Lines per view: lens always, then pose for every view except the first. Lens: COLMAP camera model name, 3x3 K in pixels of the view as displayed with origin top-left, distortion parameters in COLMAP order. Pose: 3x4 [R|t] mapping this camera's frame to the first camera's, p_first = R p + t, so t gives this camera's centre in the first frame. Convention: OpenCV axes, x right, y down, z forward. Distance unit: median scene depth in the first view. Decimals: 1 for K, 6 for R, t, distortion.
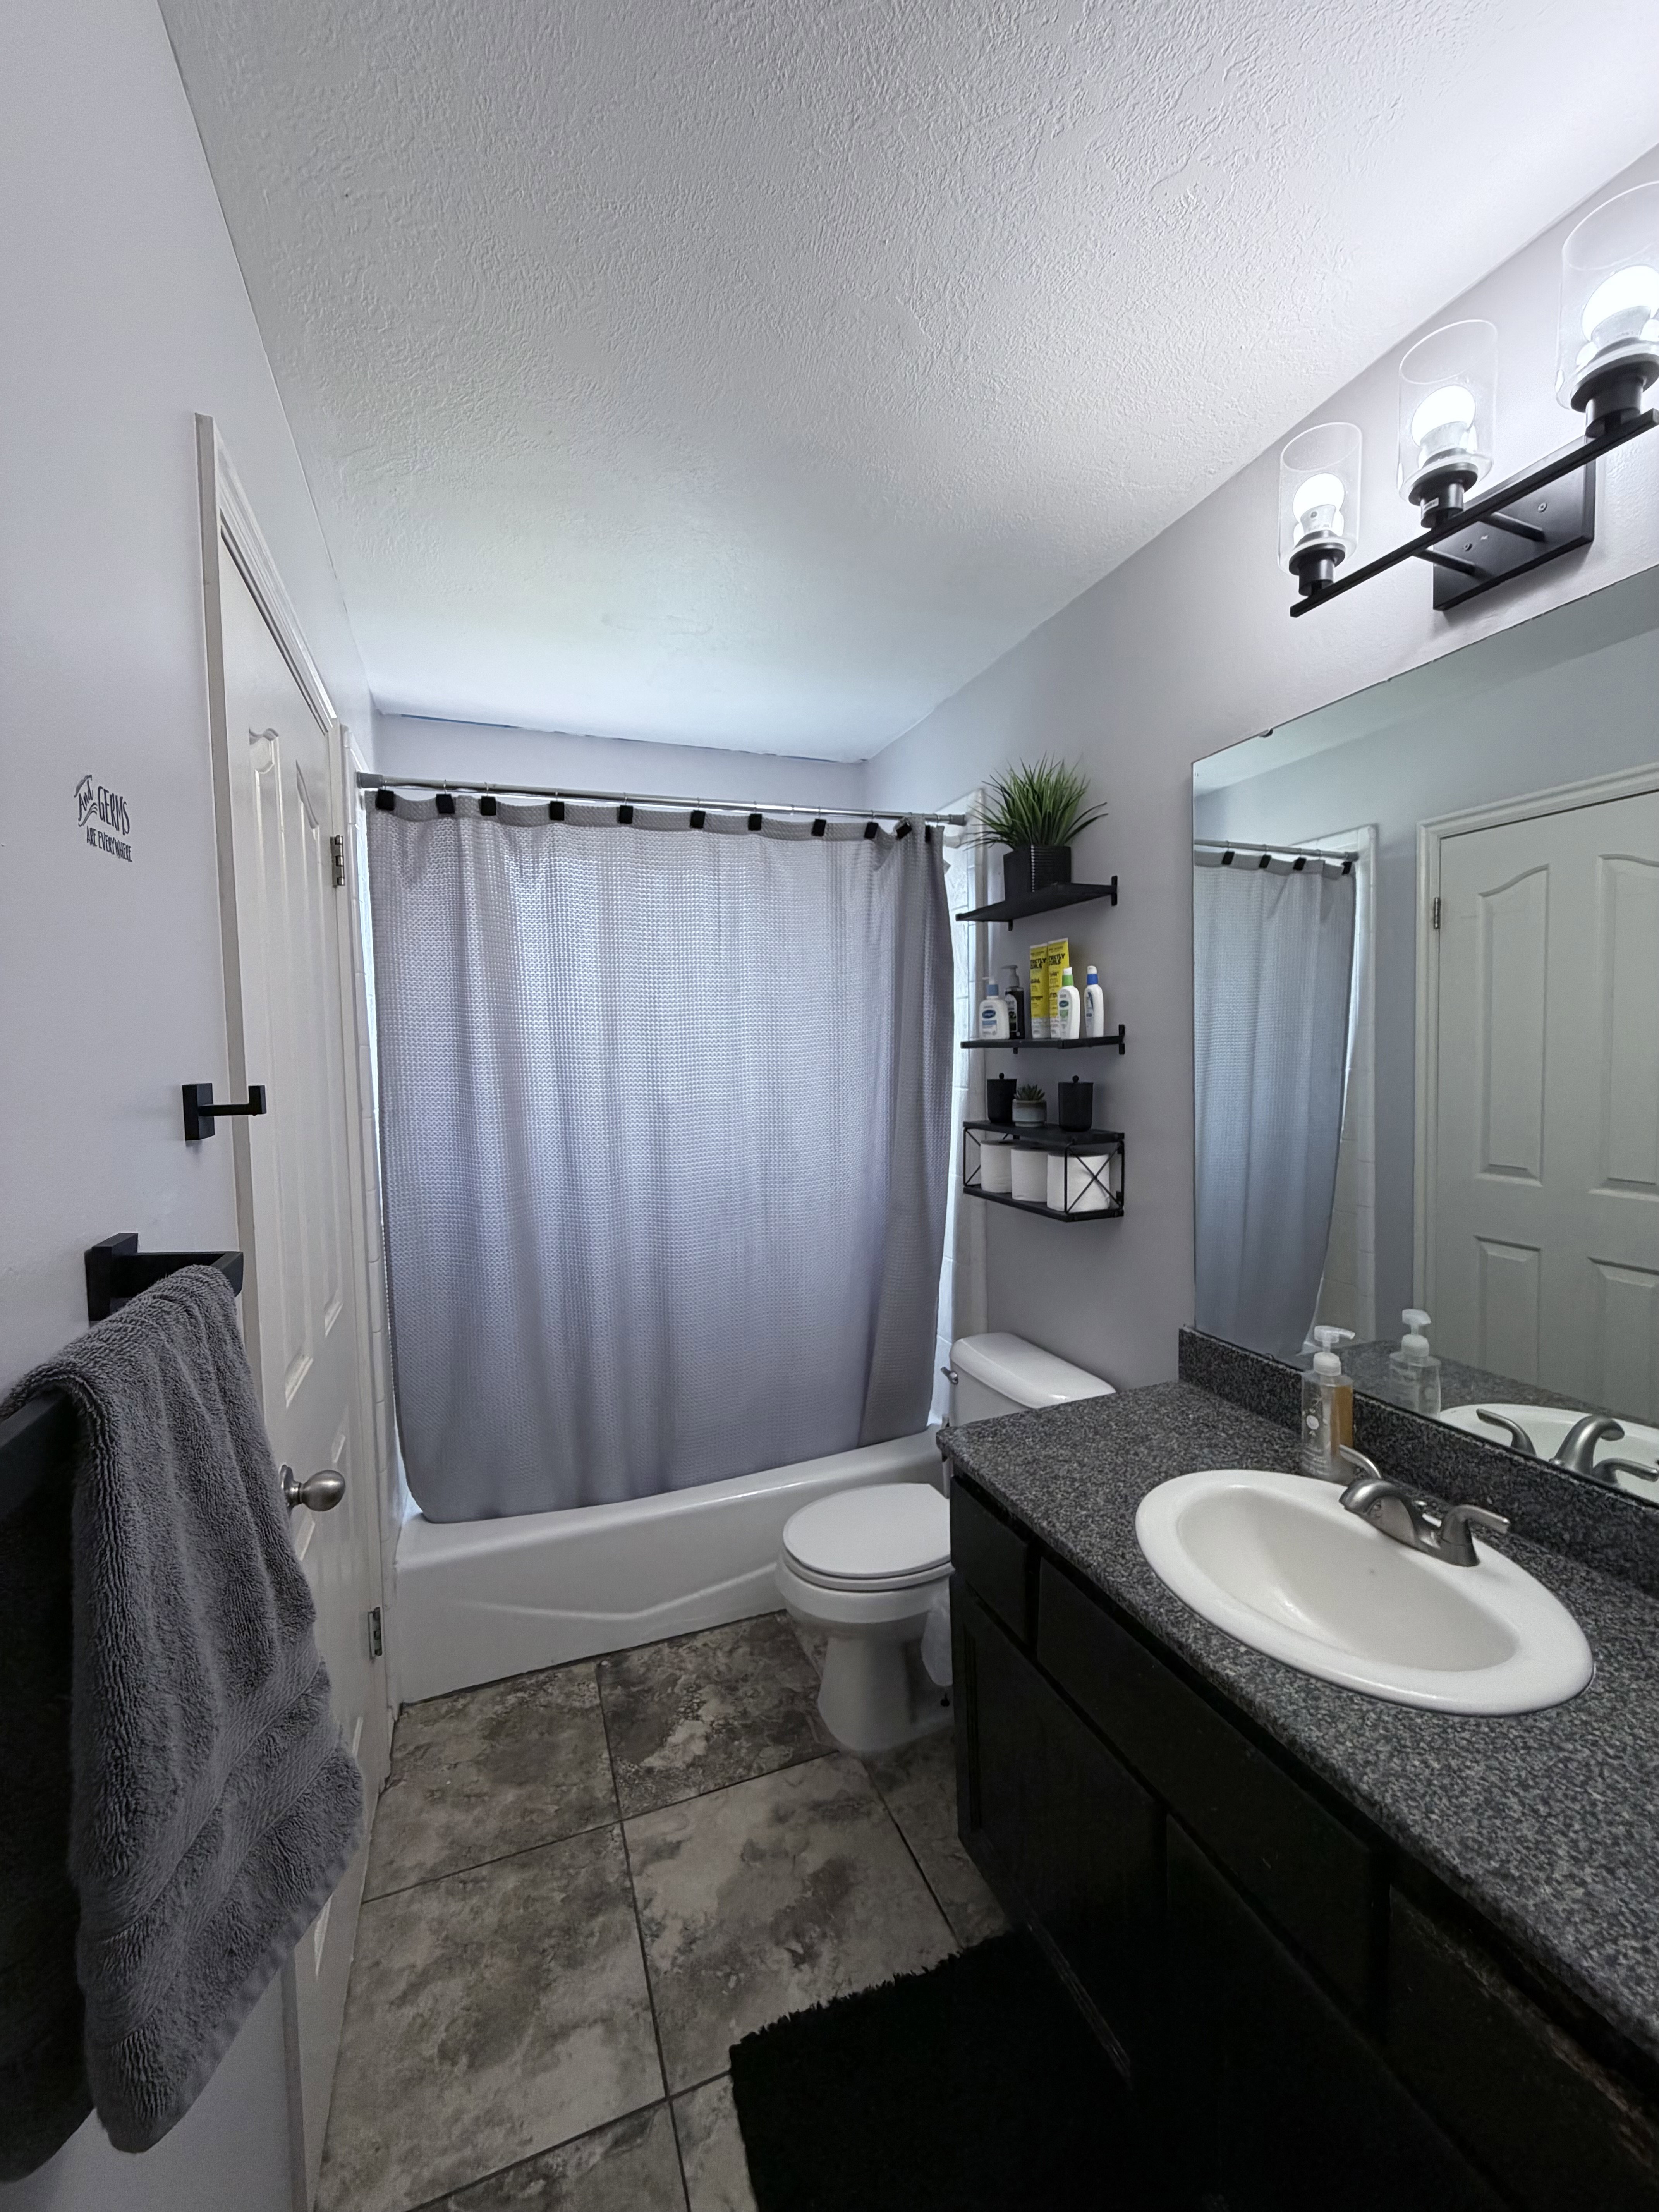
lens RADIAL K [[872.0, 0, 829.5], [0, 872.0, 1106.0], [0, 0, 1]] dist [0.000014, 0.000006]
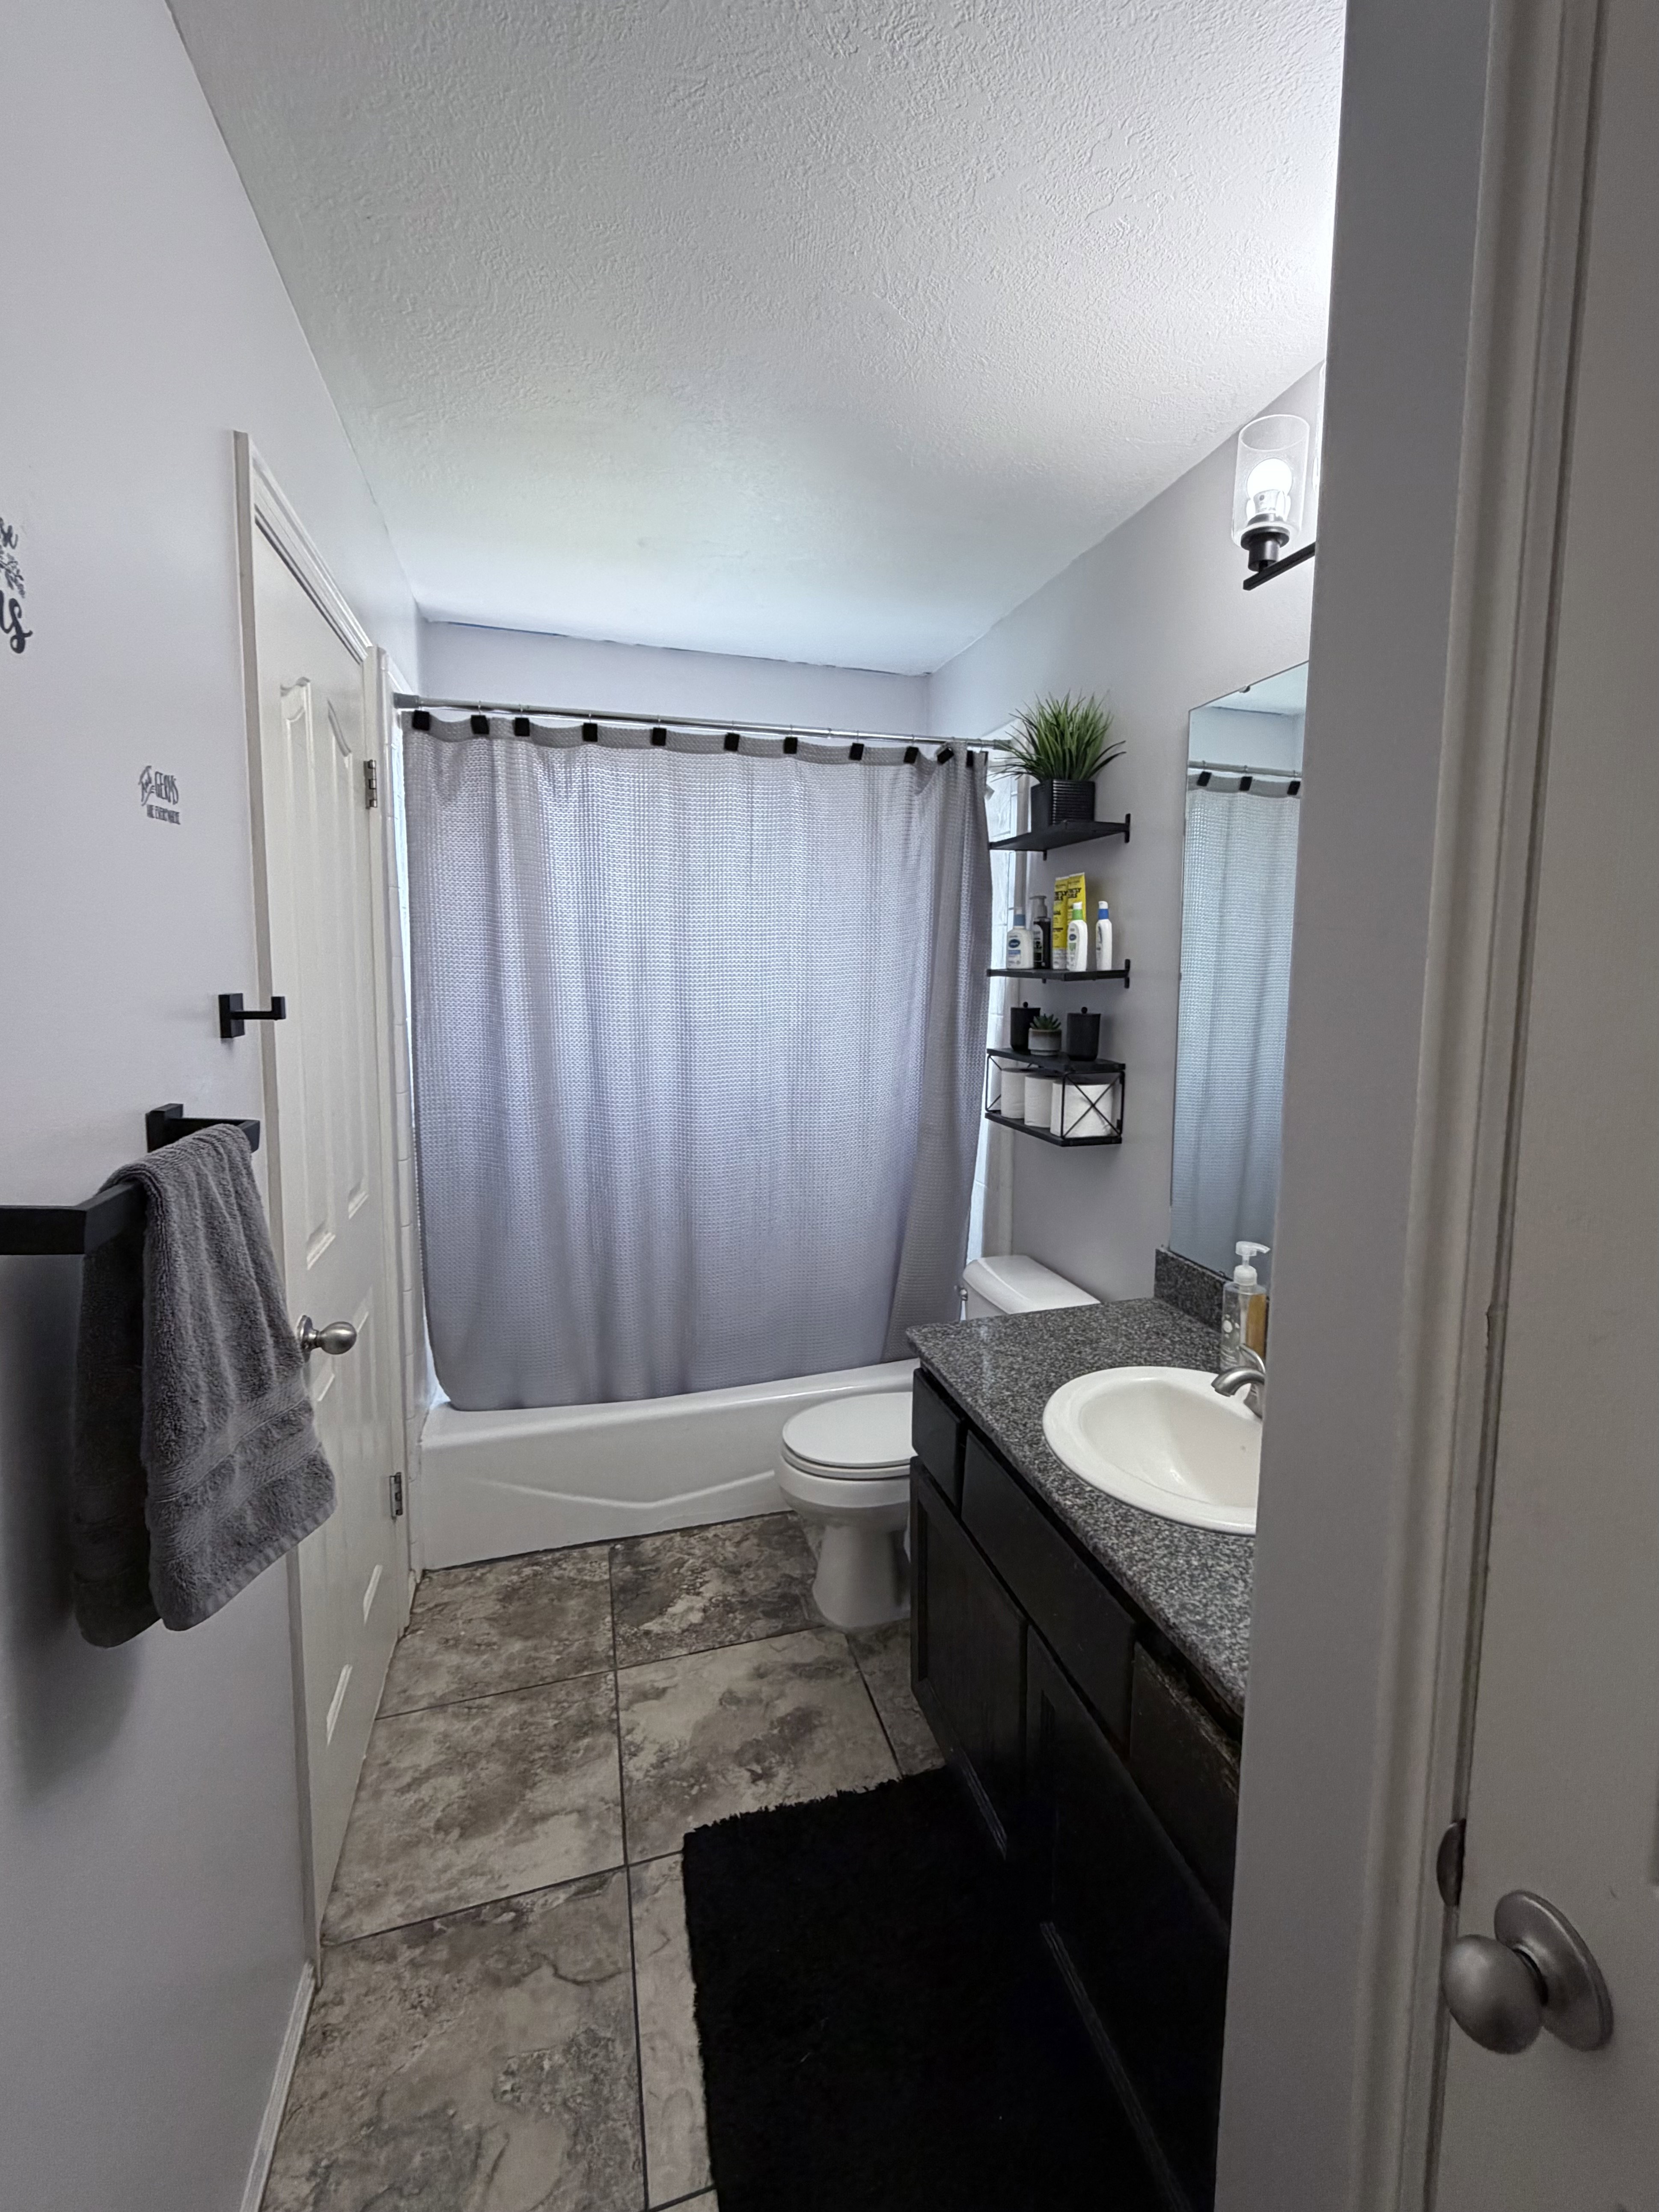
lens RADIAL K [[894.8, 0, 879.5], [0, 894.8, 1061.5], [0, 0, 1]] dist [0.000463, 0.000249]
pose [[0.999394, 0.033512, -0.009450, 0.066618], [-0.033142, 0.998766, 0.036992, -0.001877], [0.010678, -0.036656, 0.999271, -0.083765]]
